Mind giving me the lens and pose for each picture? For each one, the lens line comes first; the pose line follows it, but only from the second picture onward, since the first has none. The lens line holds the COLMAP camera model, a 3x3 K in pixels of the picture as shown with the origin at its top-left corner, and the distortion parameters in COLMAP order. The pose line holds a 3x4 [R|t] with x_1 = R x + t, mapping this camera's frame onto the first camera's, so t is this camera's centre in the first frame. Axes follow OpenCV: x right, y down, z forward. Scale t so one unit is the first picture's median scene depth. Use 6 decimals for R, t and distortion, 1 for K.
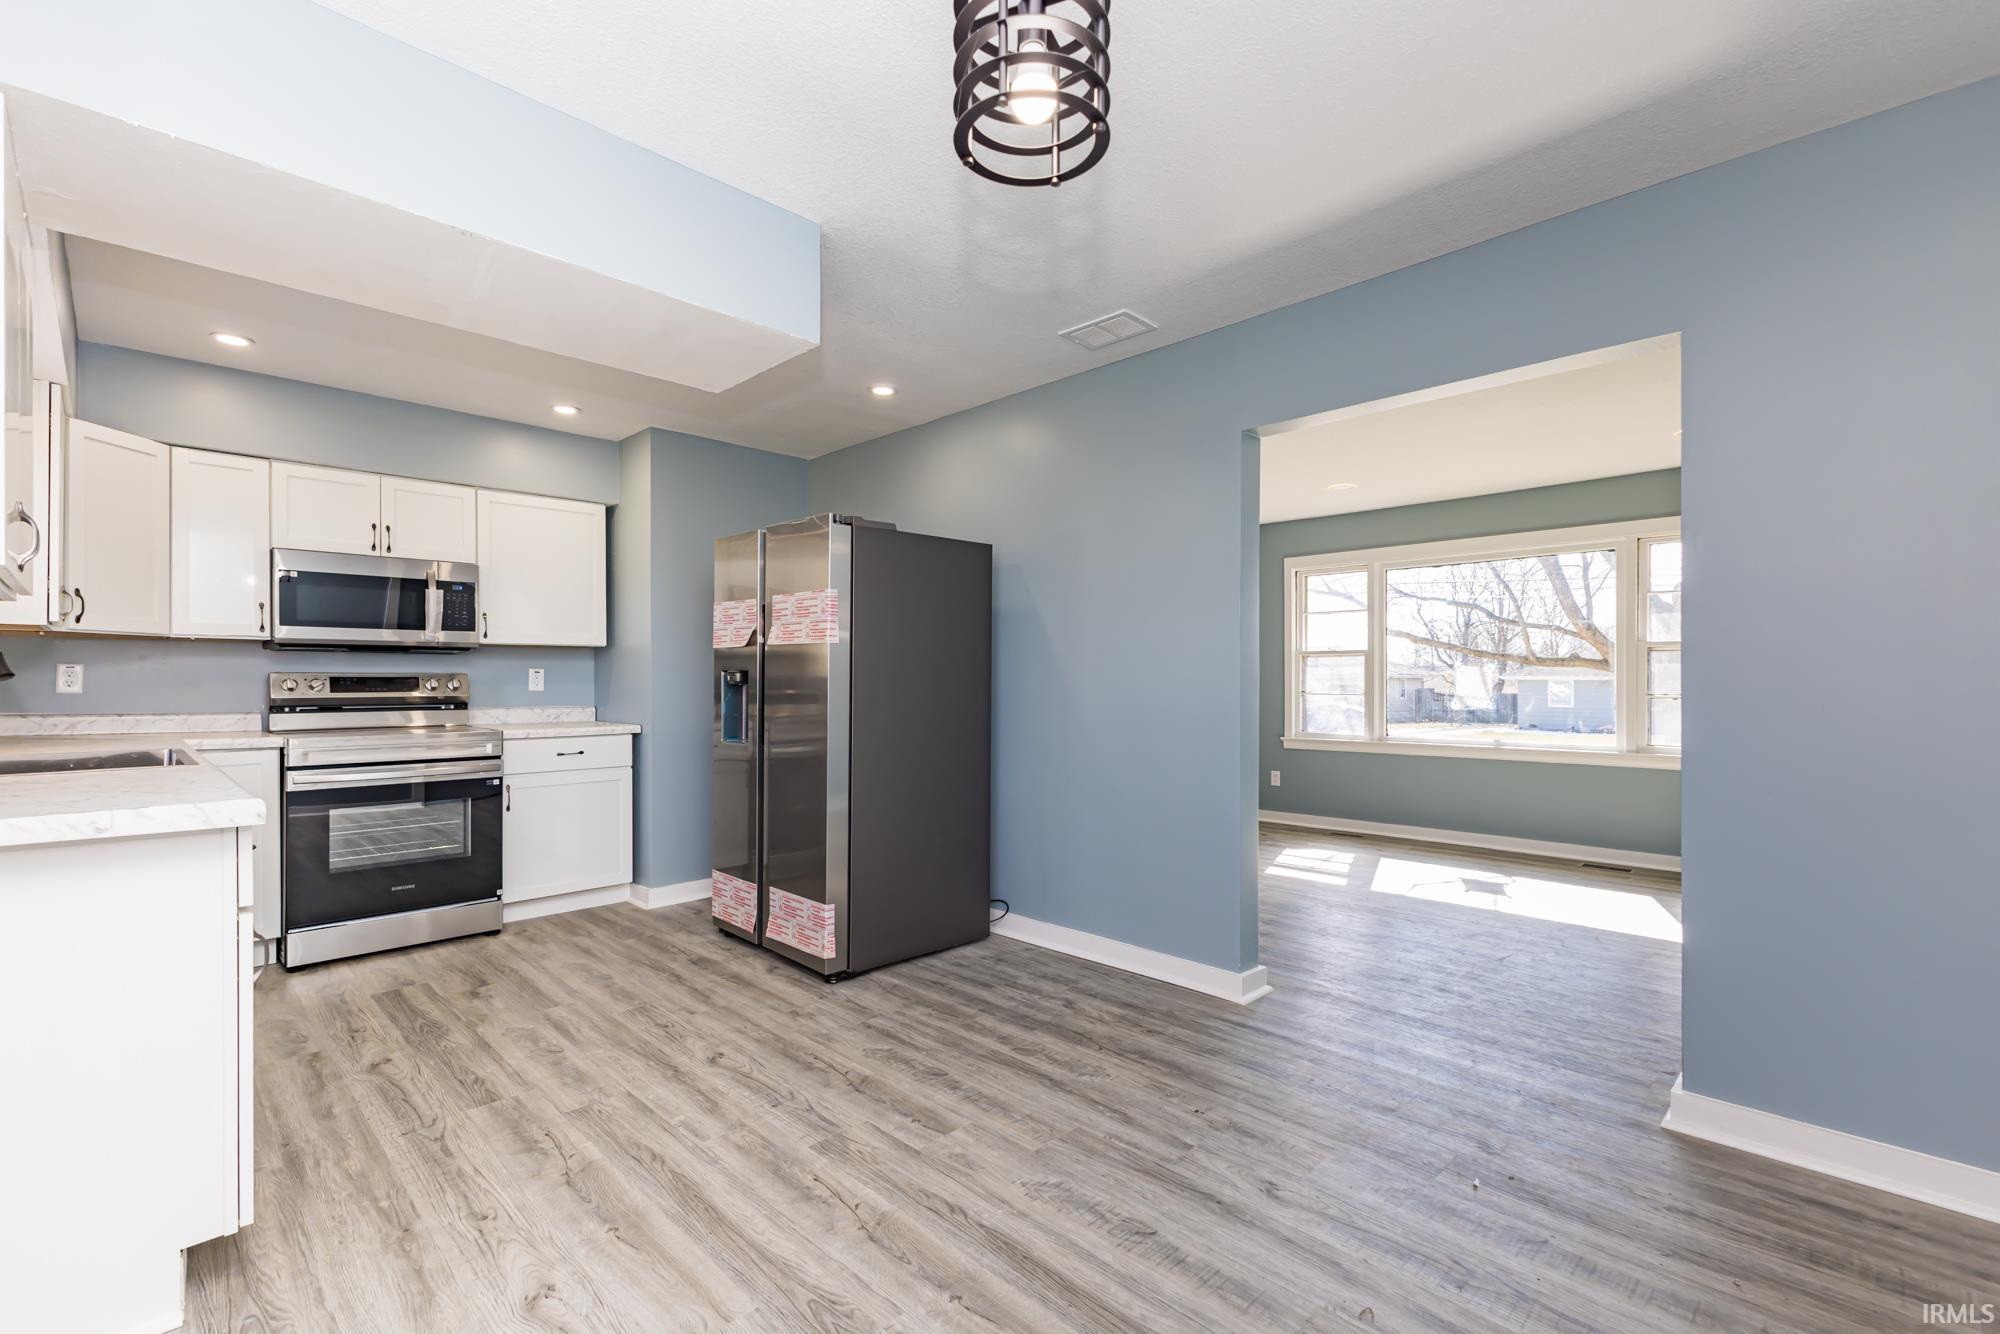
lens RADIAL K [[852.5, 0, 977.6], [0, 852.5, 682.6], [0, 0, 1]] dist [0.000299, -0.000282]
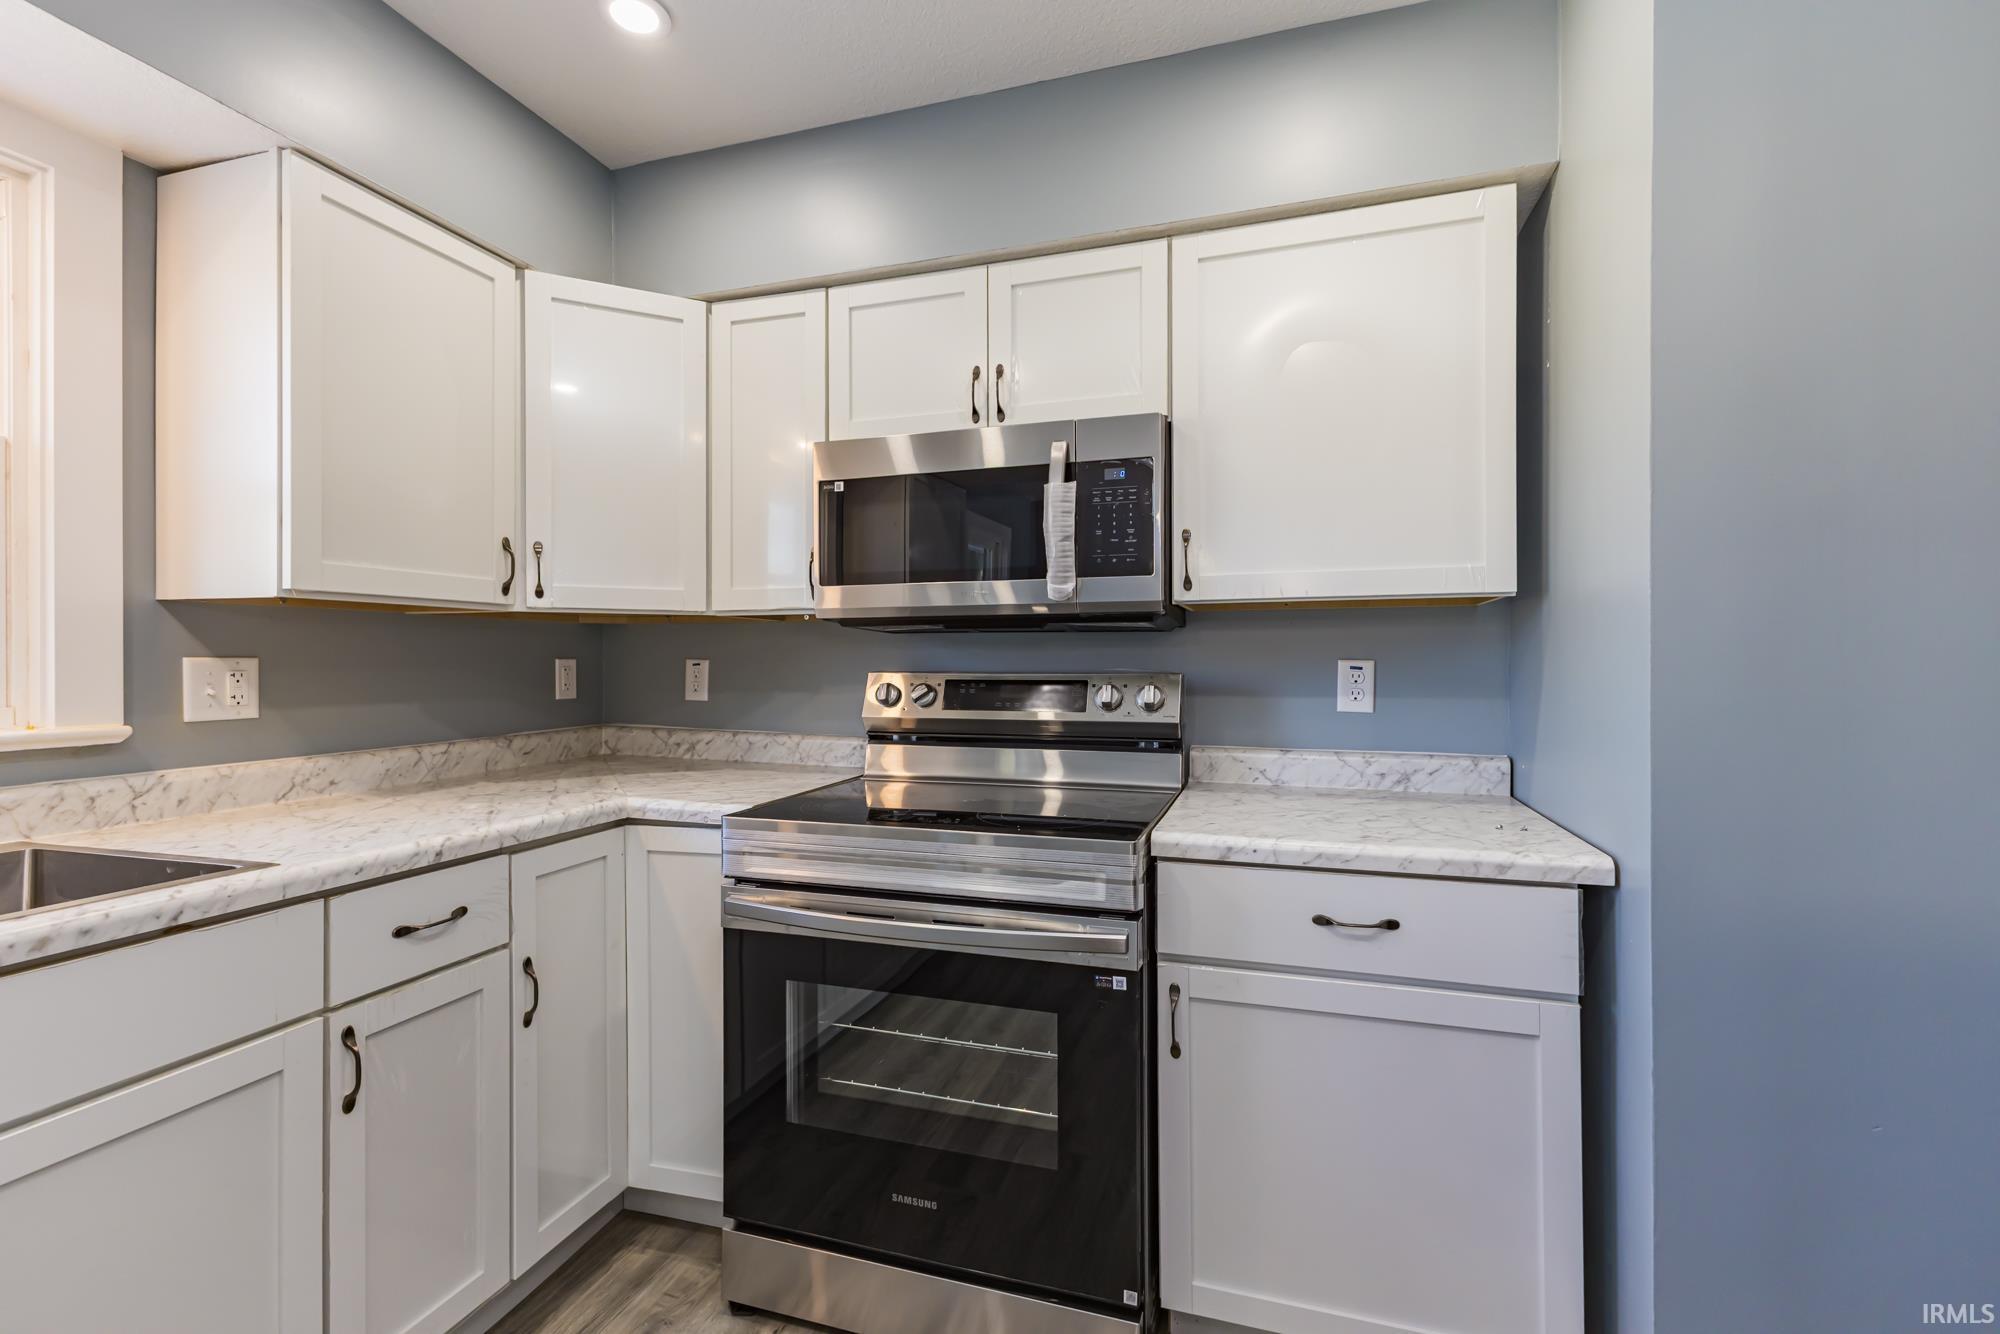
lens RADIAL K [[853.0, 0, 1010.5], [0, 853.0, 656.9], [0, 0, 1]] dist [0.010175, 0.000126]
pose [[0.455632, -0.003079, -0.890163, -0.281220], [-0.001156, 0.999991, -0.004050, -0.020038], [0.890168, 0.002874, 0.455624, 0.841076]]
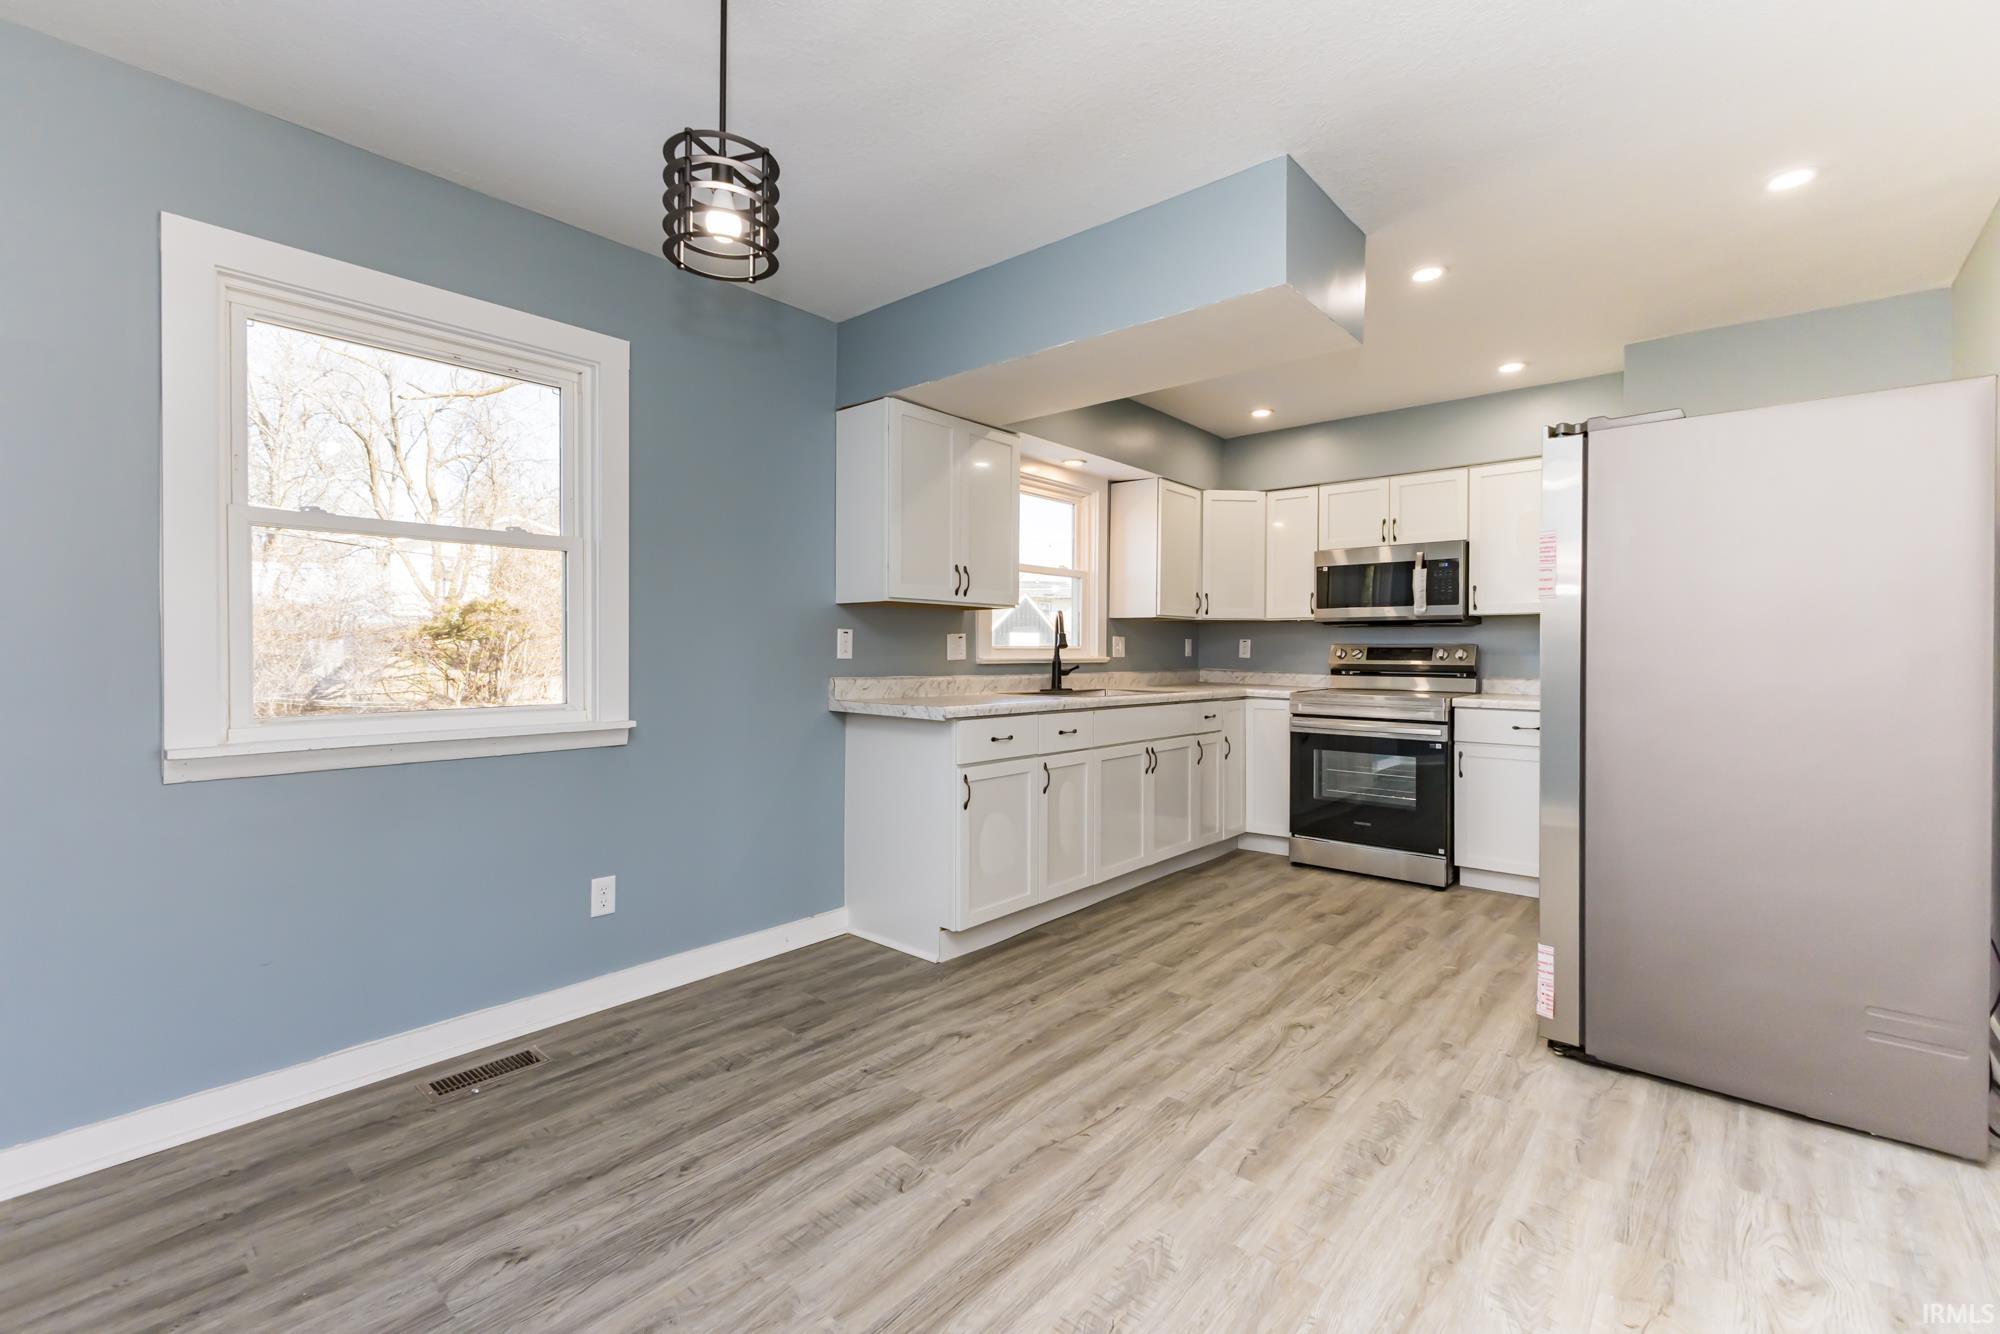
lens RADIAL K [[877.4, 0, 1059.4], [0, 877.4, 653.9], [0, 0, 1]] dist [-0.000684, -0.000025]
pose [[0.122141, 0.004124, -0.992504, 0.483550], [-0.007881, 0.999964, 0.003185, 0.002422], [0.992481, 0.007433, 0.122170, 0.422166]]
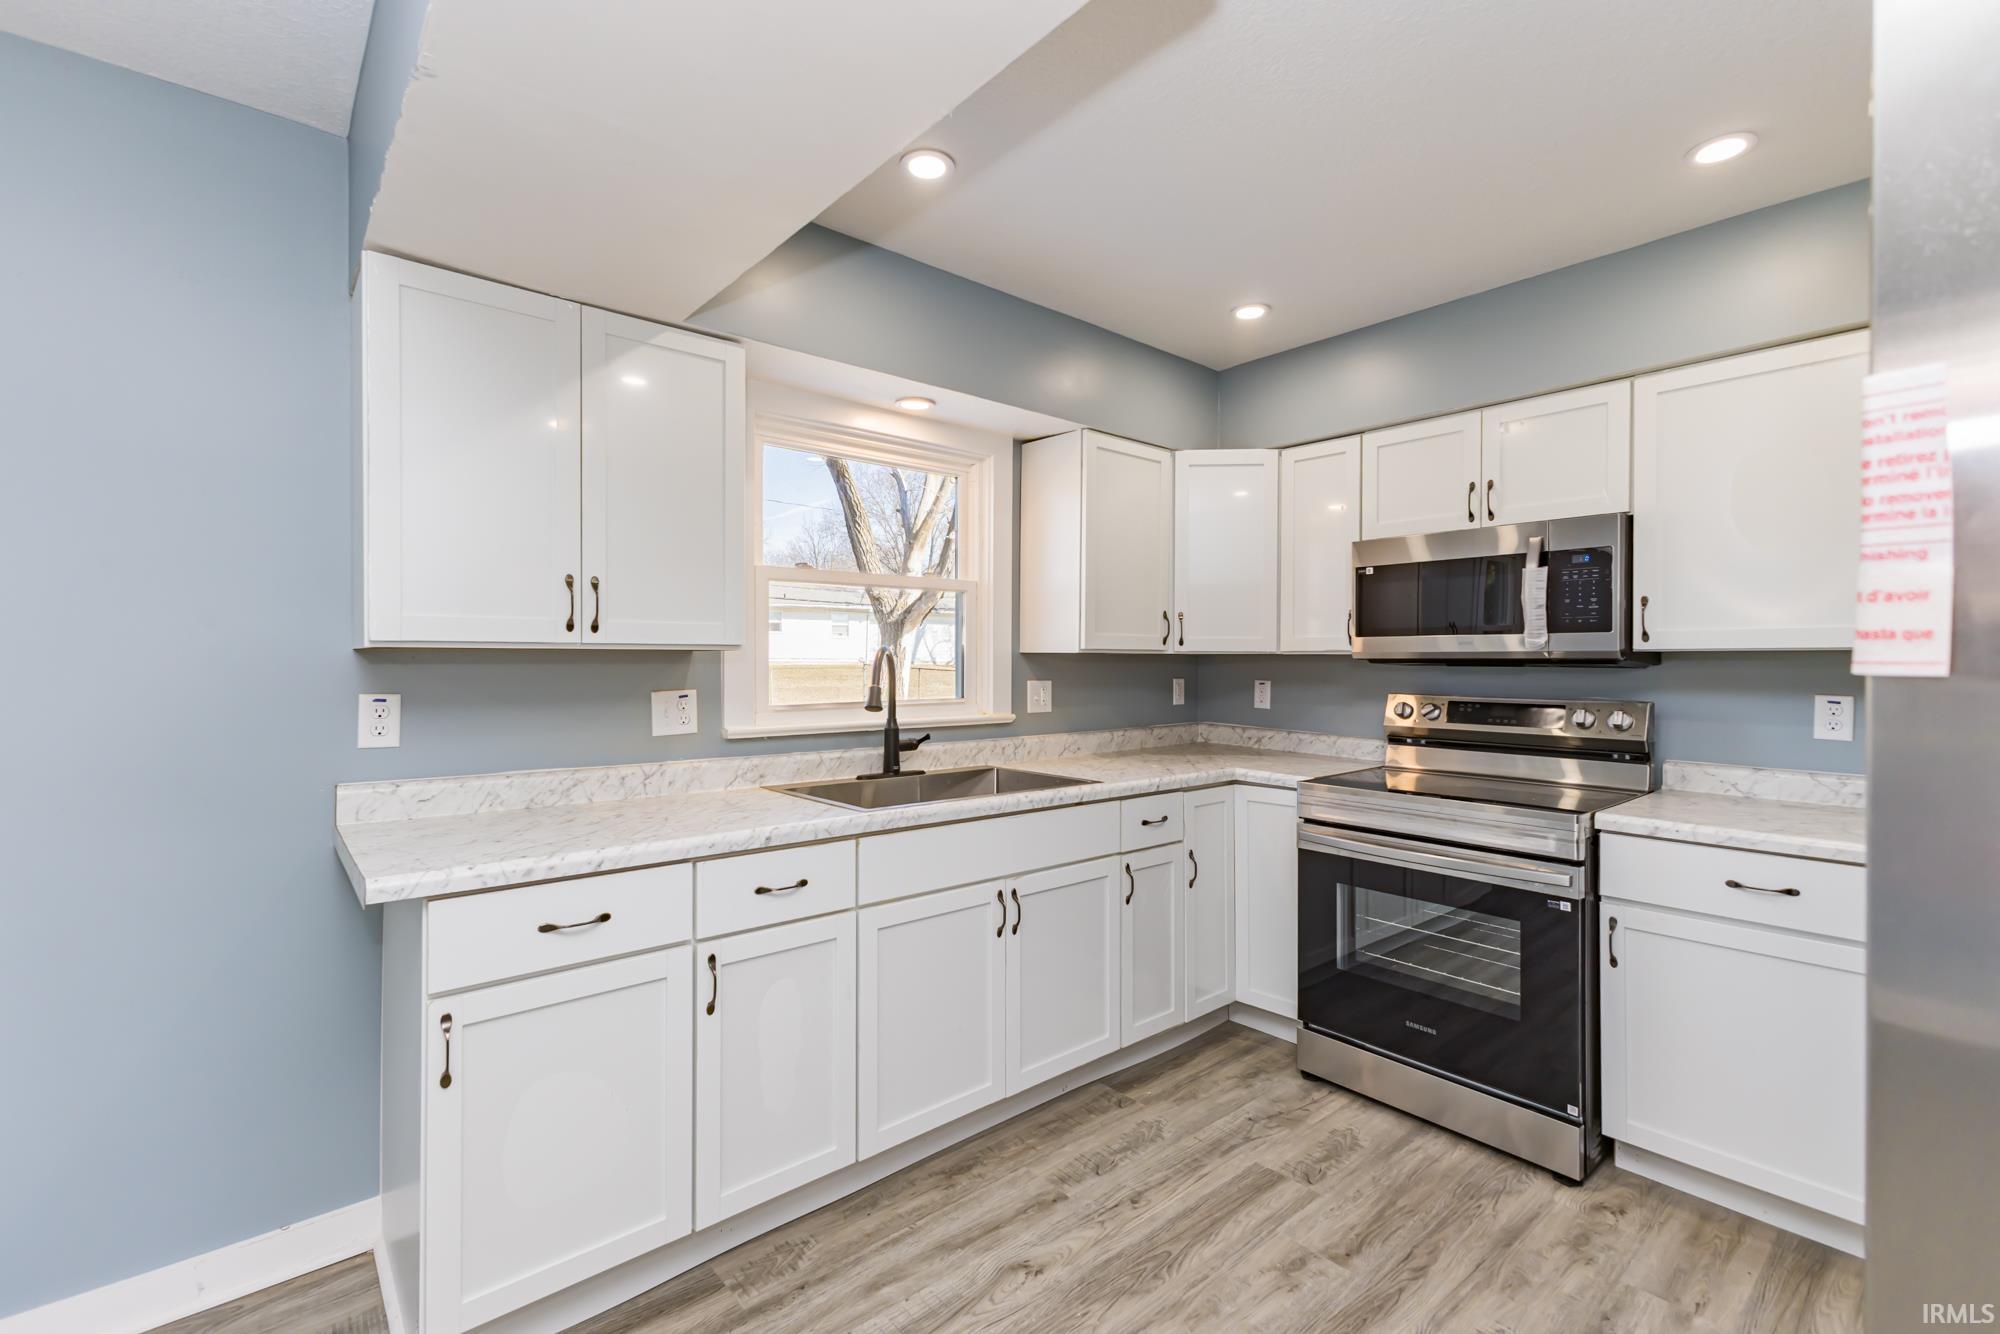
lens RADIAL K [[878.4, 0, 1042.4], [0, 878.4, 658.2], [0, 0, 1]] dist [0.009128, 0.000093]
pose [[-0.054716, -0.000626, -0.998502, 0.024152], [-0.007923, 0.999969, -0.000192, -0.043455], [0.998471, 0.007900, -0.054719, 0.731959]]
